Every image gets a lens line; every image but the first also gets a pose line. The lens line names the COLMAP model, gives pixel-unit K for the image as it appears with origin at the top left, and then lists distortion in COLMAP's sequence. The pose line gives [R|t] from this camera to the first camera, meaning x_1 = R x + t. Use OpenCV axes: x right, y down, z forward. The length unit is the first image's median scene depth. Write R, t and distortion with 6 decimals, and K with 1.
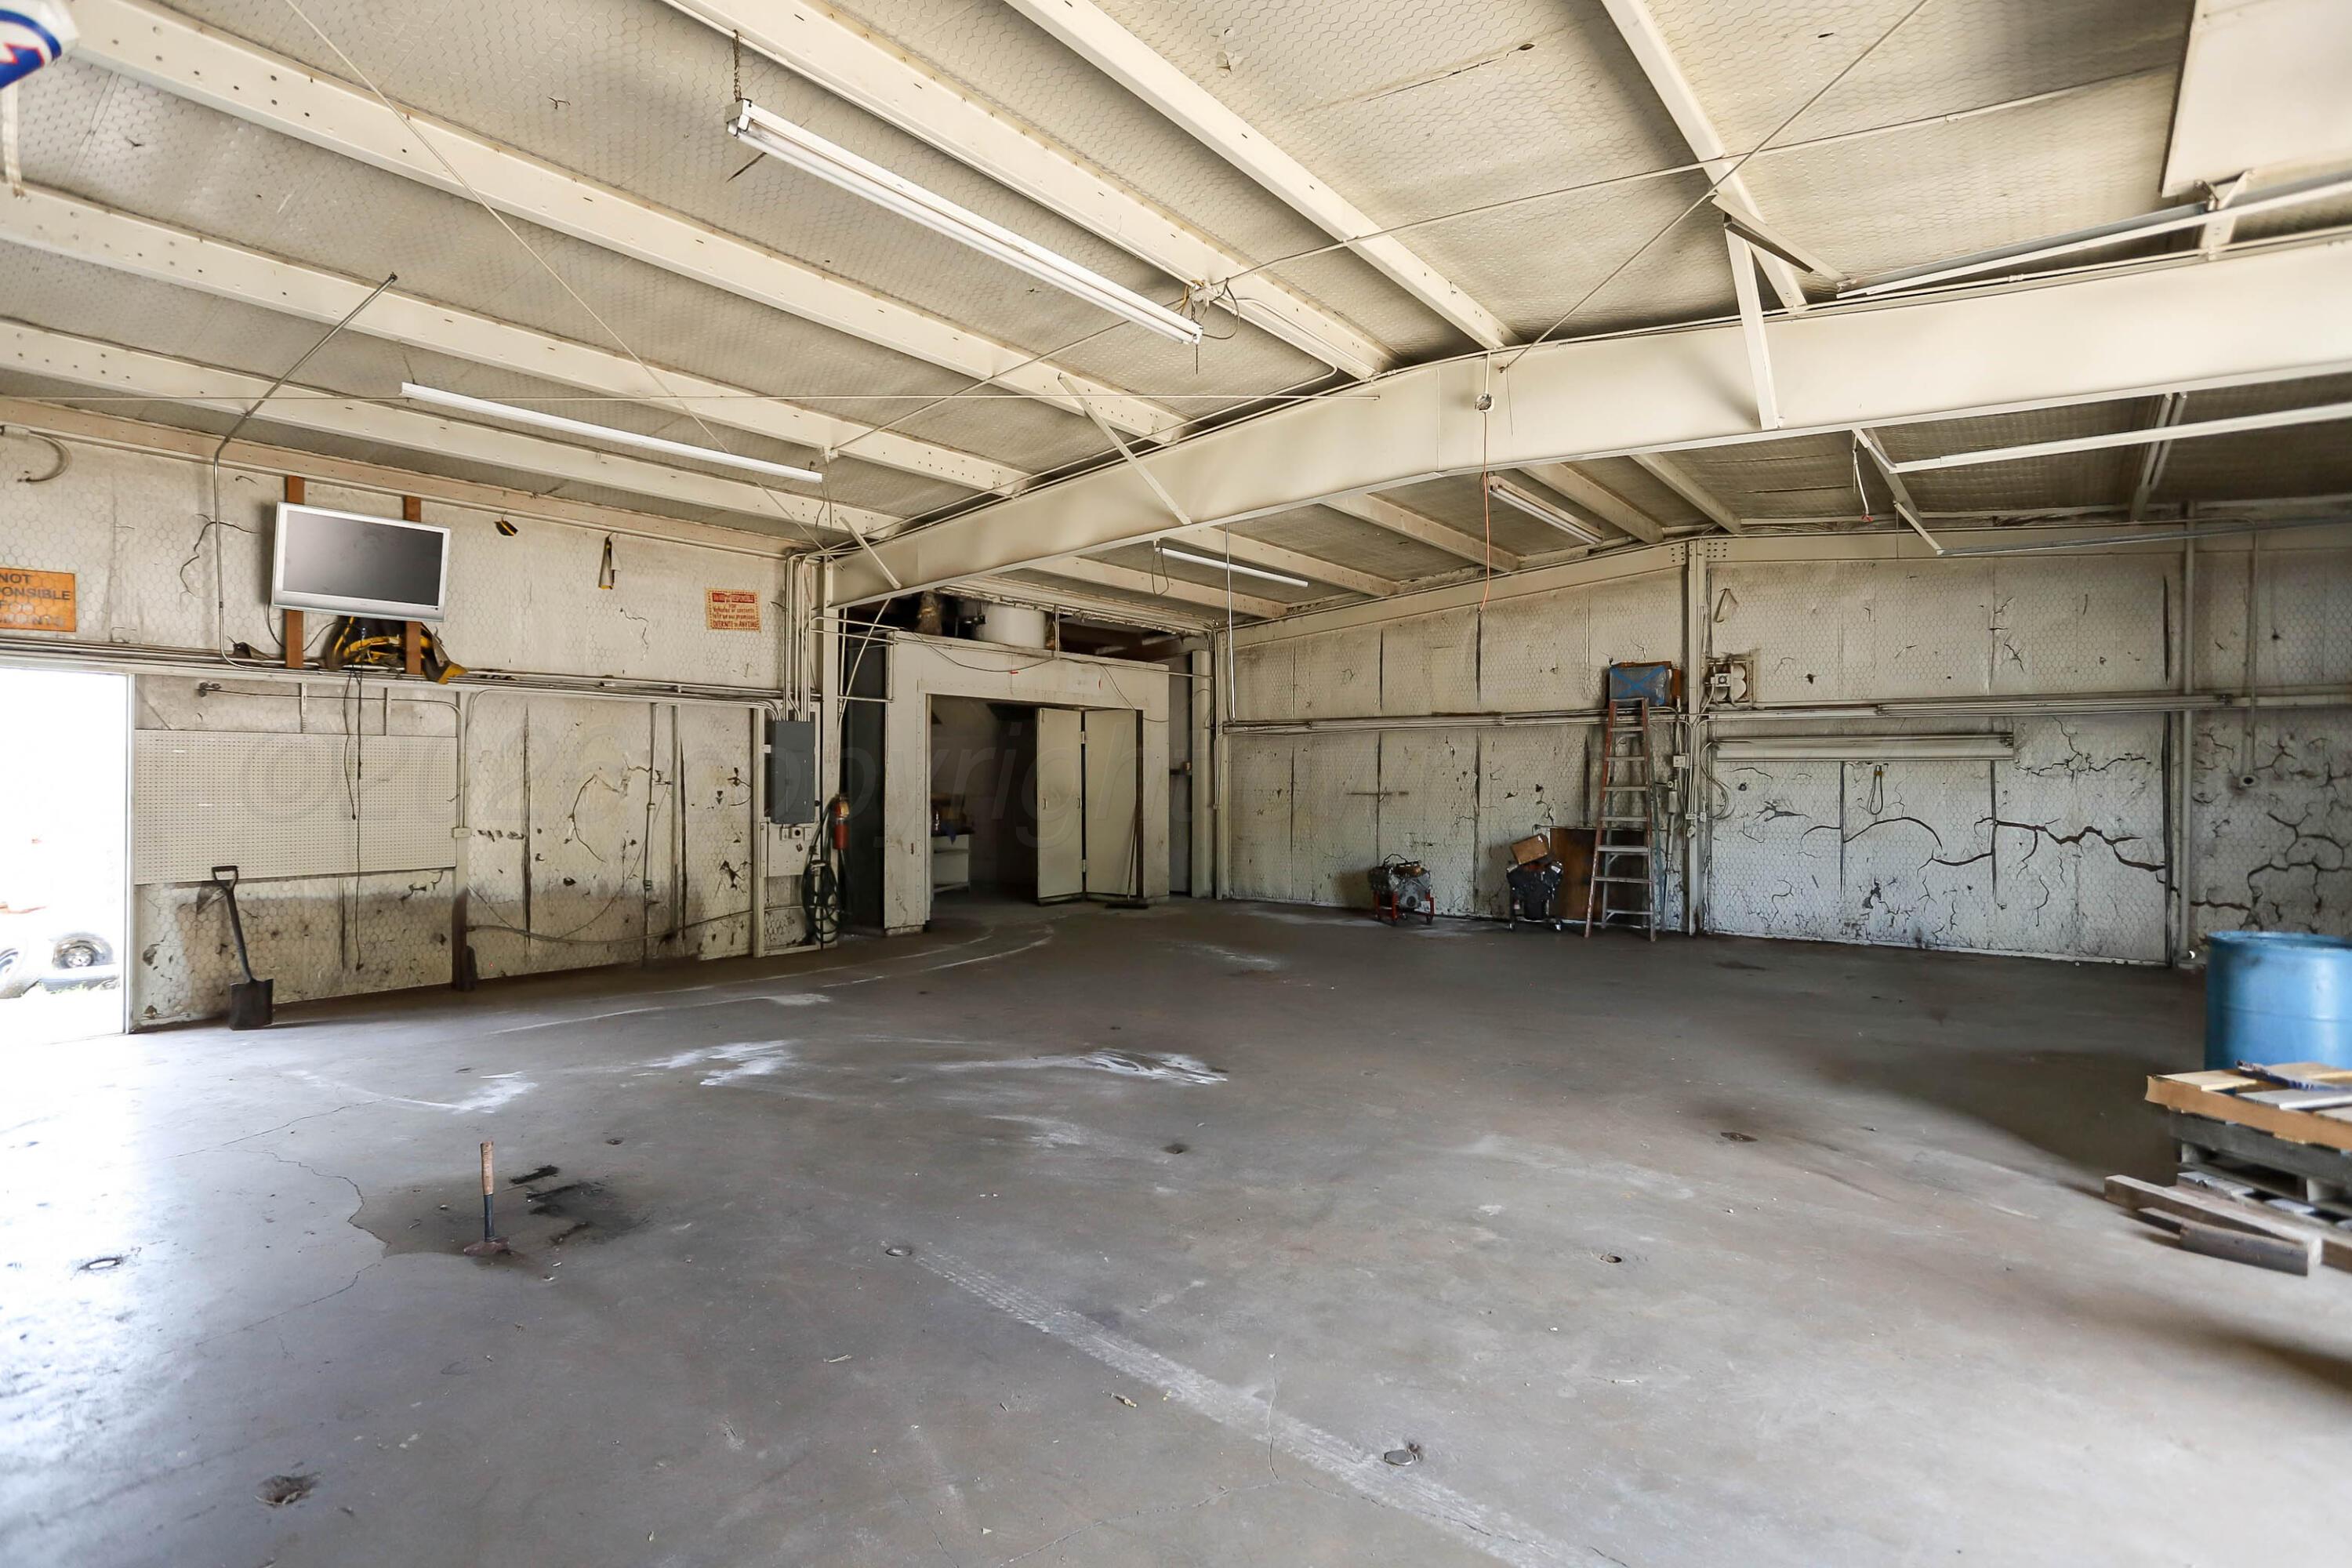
lens RADIAL K [[1143.6, 0, 1164.2], [0, 1143.6, 776.8], [0, 0, 1]] dist [-0.055773, 0.000137]
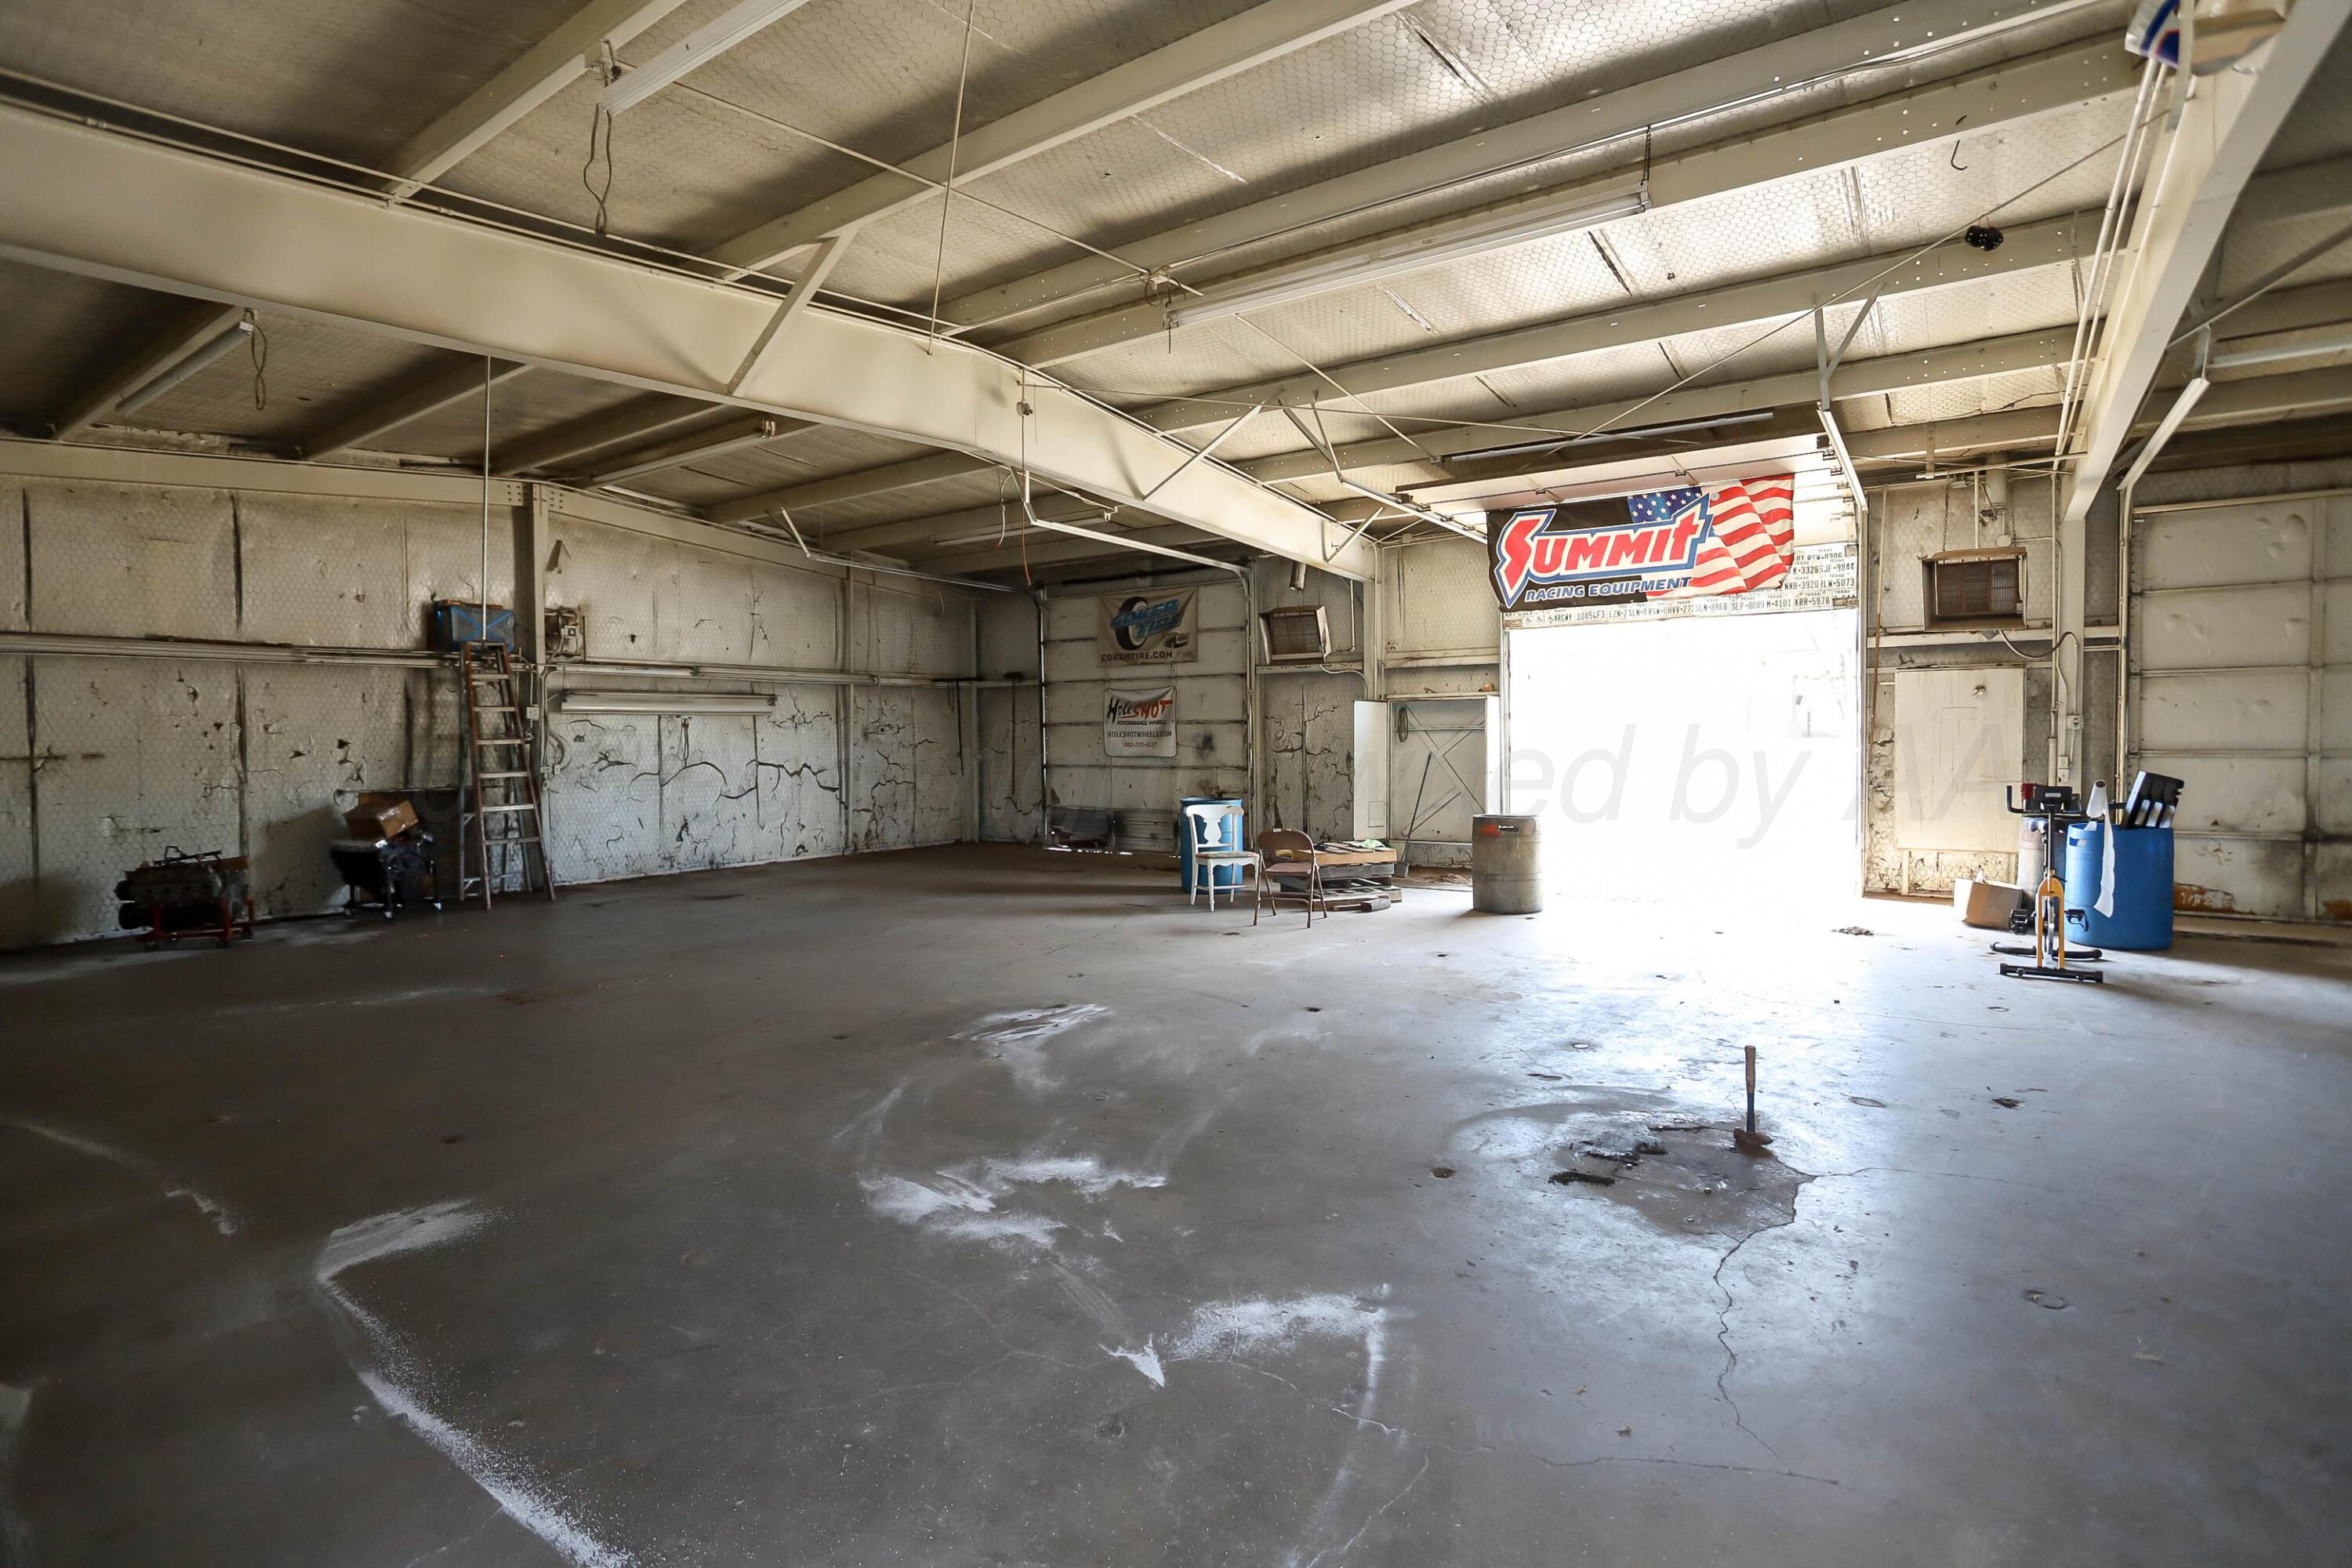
lens RADIAL K [[1143.6, 0, 1164.2], [0, 1143.6, 776.8], [0, 0, 1]] dist [-0.055773, 0.000137]
pose [[-0.050500, -0.039274, 0.997952, -0.541140], [0.004865, 0.999205, 0.039569, 0.005894], [-0.998712, 0.006853, -0.050269, 0.529082]]
